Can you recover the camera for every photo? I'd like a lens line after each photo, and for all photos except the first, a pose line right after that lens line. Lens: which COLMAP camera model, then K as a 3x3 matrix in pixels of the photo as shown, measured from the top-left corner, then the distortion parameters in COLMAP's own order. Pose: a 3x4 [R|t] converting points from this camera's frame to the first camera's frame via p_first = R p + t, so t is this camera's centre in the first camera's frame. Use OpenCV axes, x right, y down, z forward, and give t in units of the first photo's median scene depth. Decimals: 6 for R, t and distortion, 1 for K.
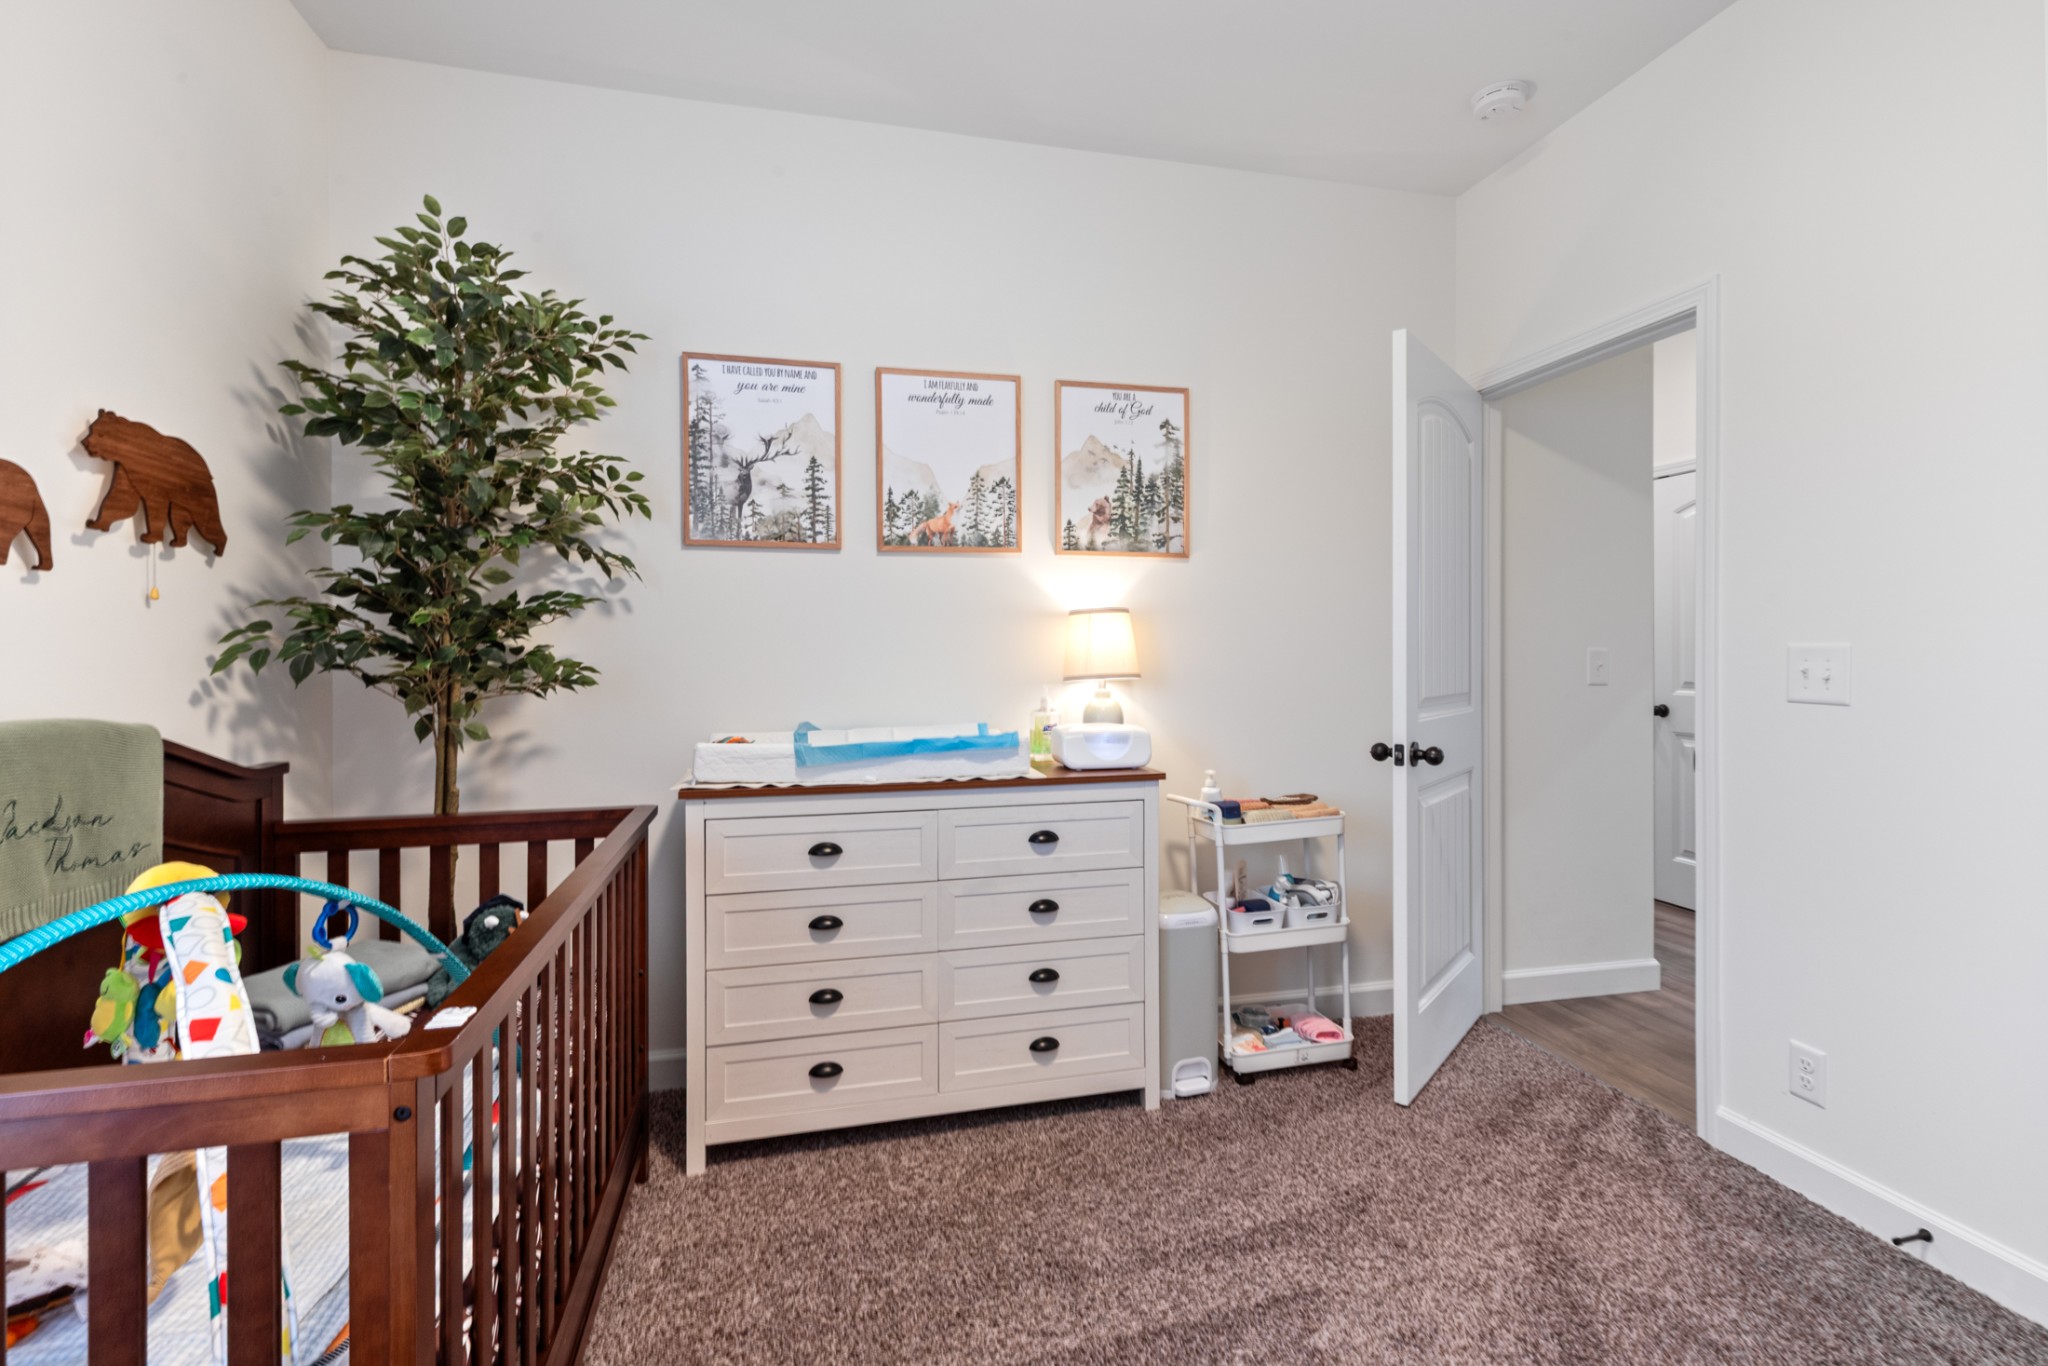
lens RADIAL K [[926.6, 0, 1037.6], [0, 926.6, 649.1], [0, 0, 1]] dist [0.002089, -0.000064]
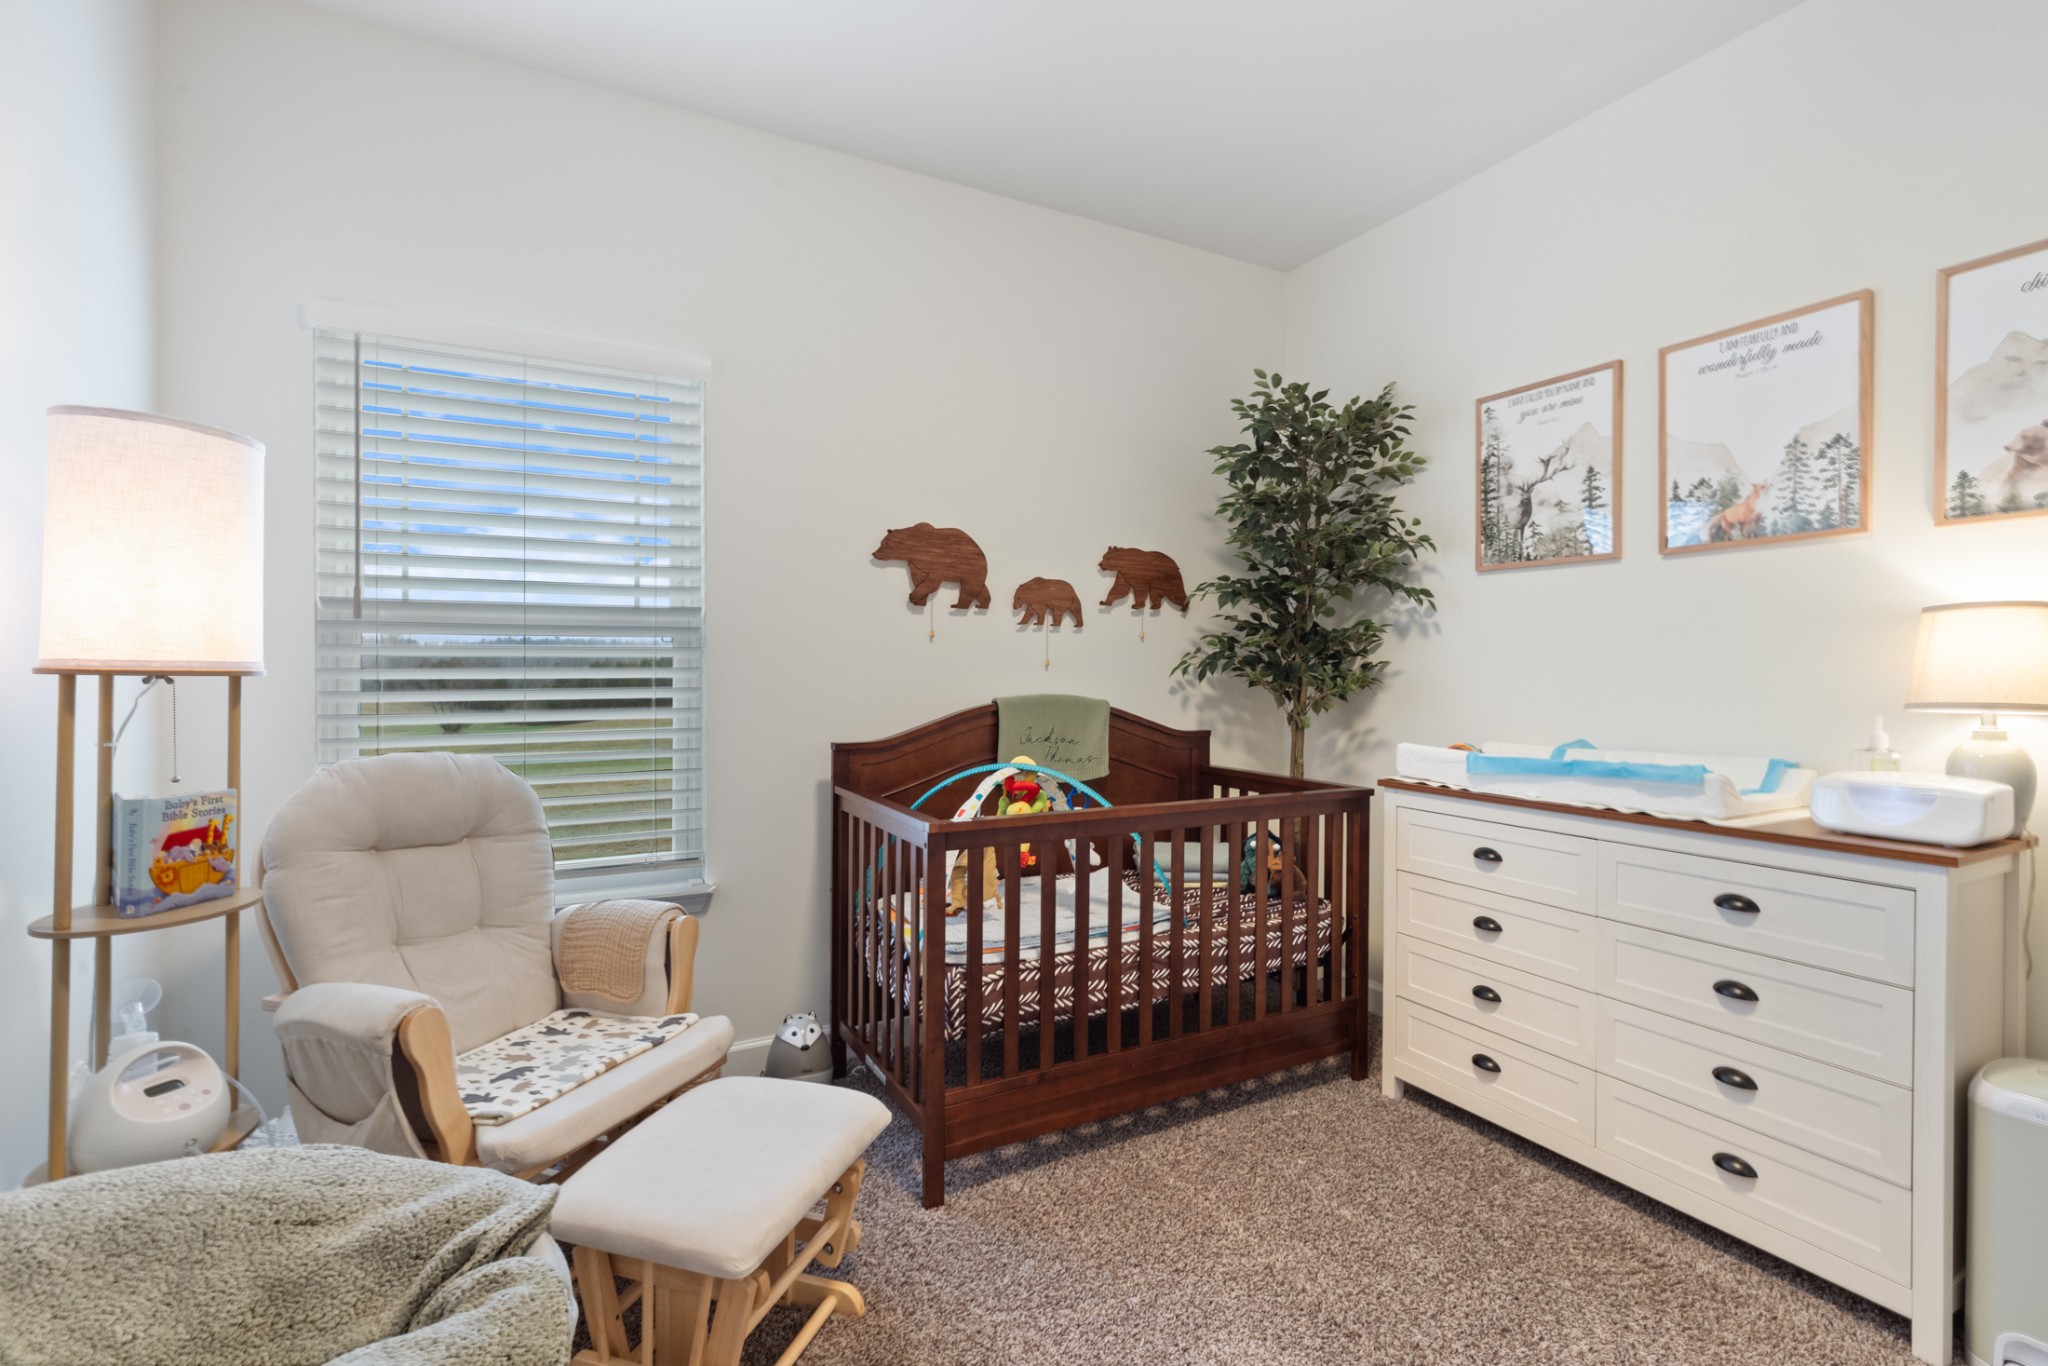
lens RADIAL K [[928.0, 0, 1032.2], [0, 928.0, 669.8], [0, 0, 1]] dist [-0.001204, -0.000252]
pose [[0.239093, 0.005699, -0.970980, 0.572297], [-0.004630, 0.999978, 0.004729, 0.003301], [0.970986, 0.003365, 0.239114, 0.207879]]
